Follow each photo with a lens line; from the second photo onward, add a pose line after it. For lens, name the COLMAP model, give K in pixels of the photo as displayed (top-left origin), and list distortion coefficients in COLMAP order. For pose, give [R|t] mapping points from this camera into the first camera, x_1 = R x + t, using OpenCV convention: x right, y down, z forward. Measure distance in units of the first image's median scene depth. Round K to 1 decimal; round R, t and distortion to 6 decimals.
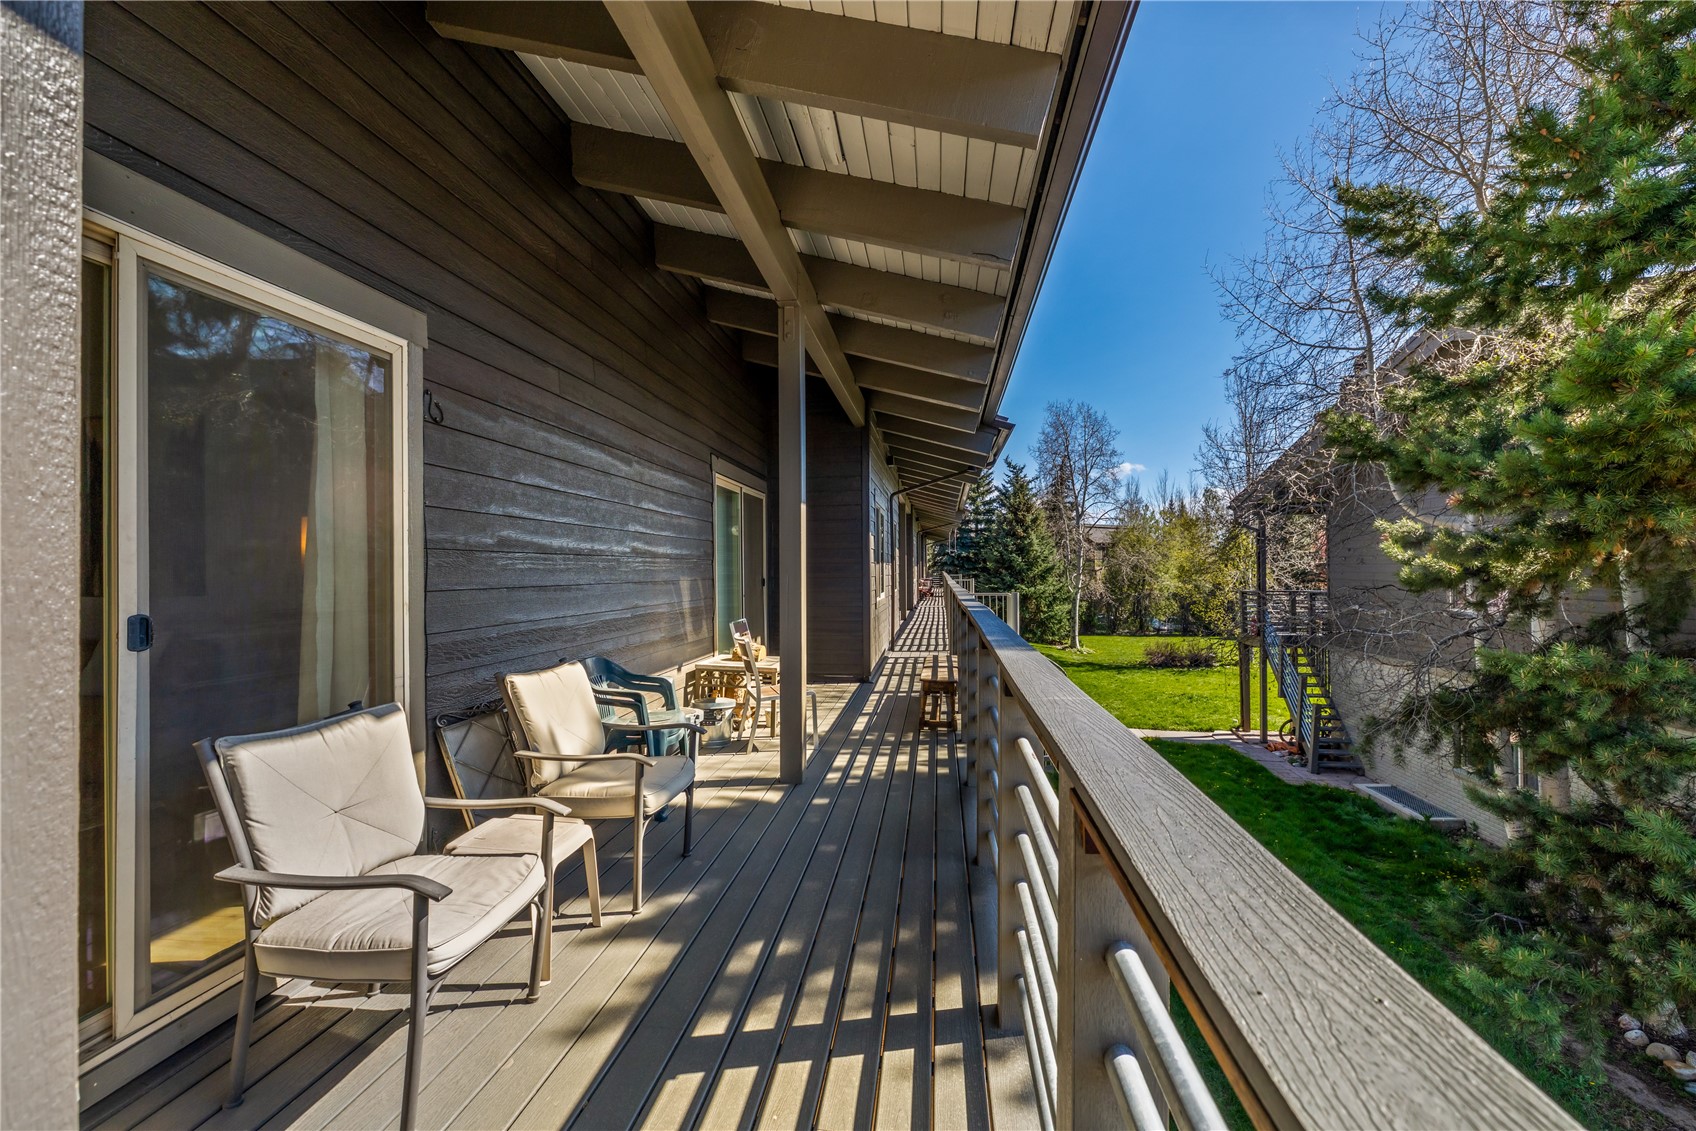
lens RADIAL K [[726.4, 0, 844.2], [0, 726.4, 563.1], [0, 0, 1]] dist [-0.000879, 0.000225]
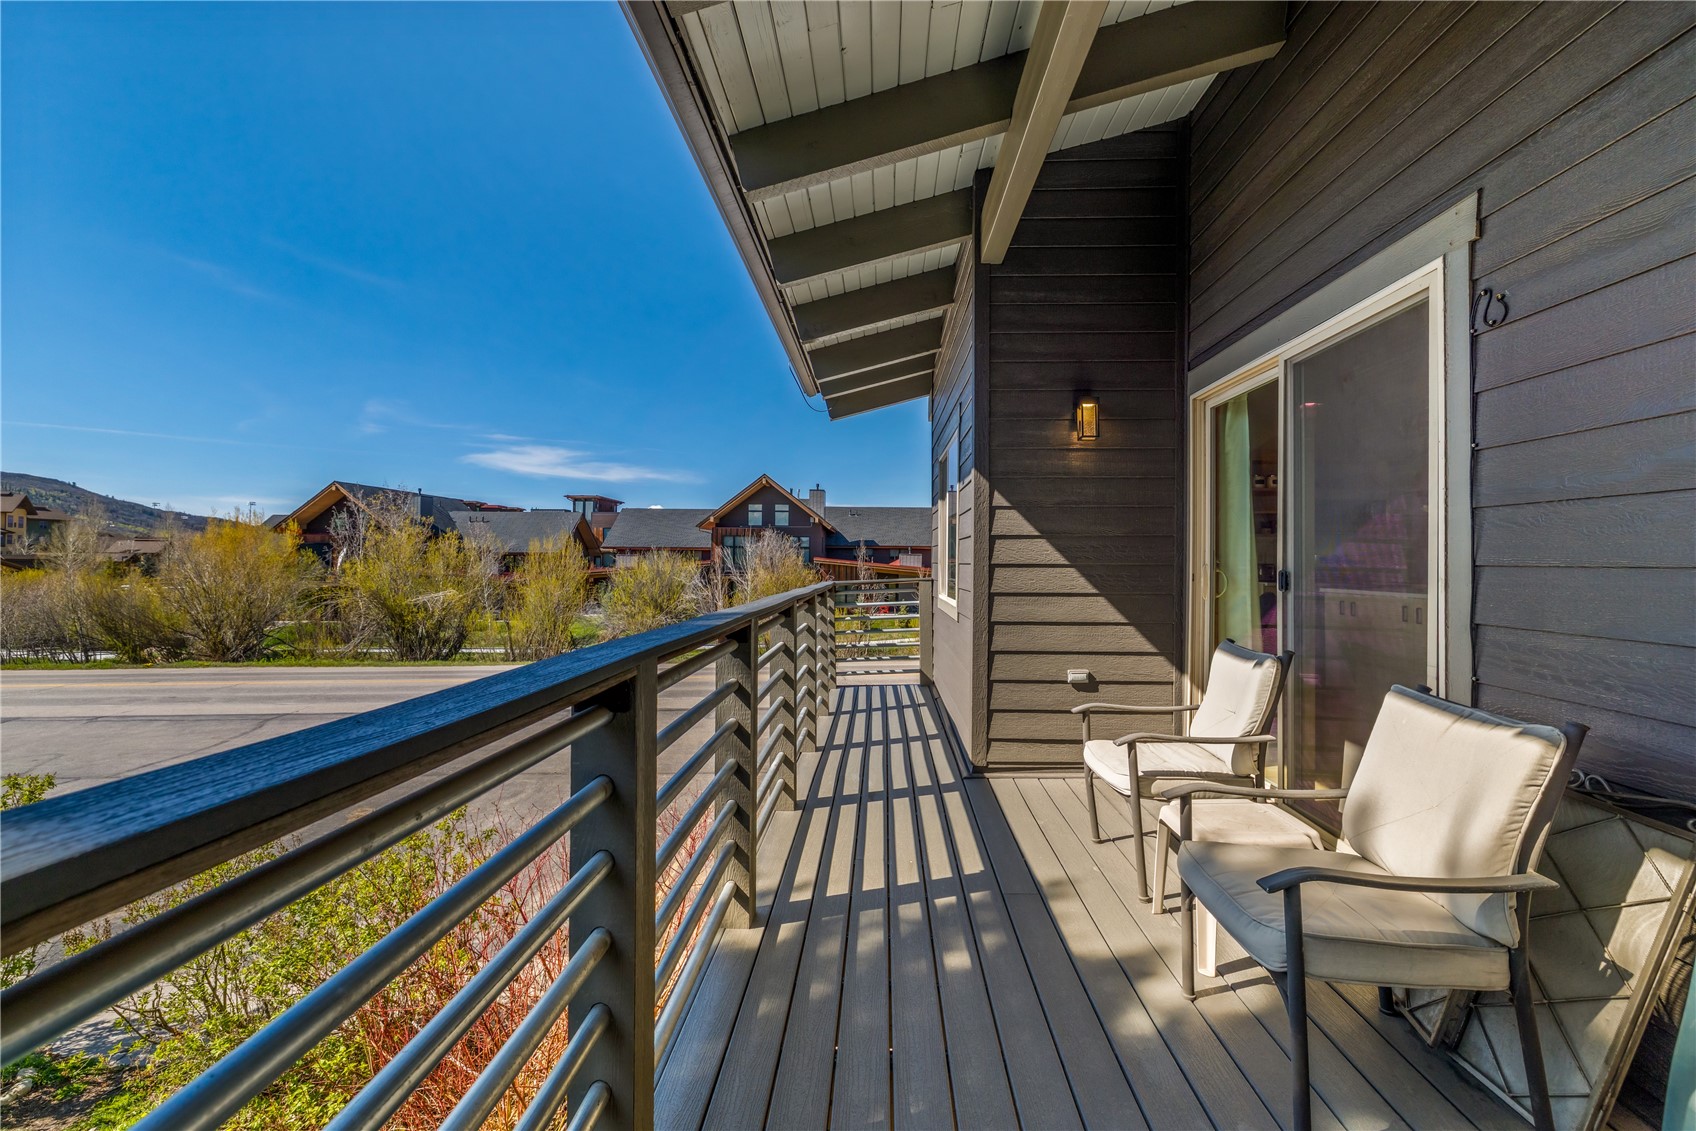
lens RADIAL K [[739.4, 0, 833.2], [0, 739.4, 551.8], [0, 0, 1]] dist [0.003247, 0.000425]
pose [[-0.998586, 0.000281, -0.053168, 0.143801], [0.001543, 0.999718, -0.023697, 0.049768], [0.053146, -0.023745, -0.998304, 2.209276]]
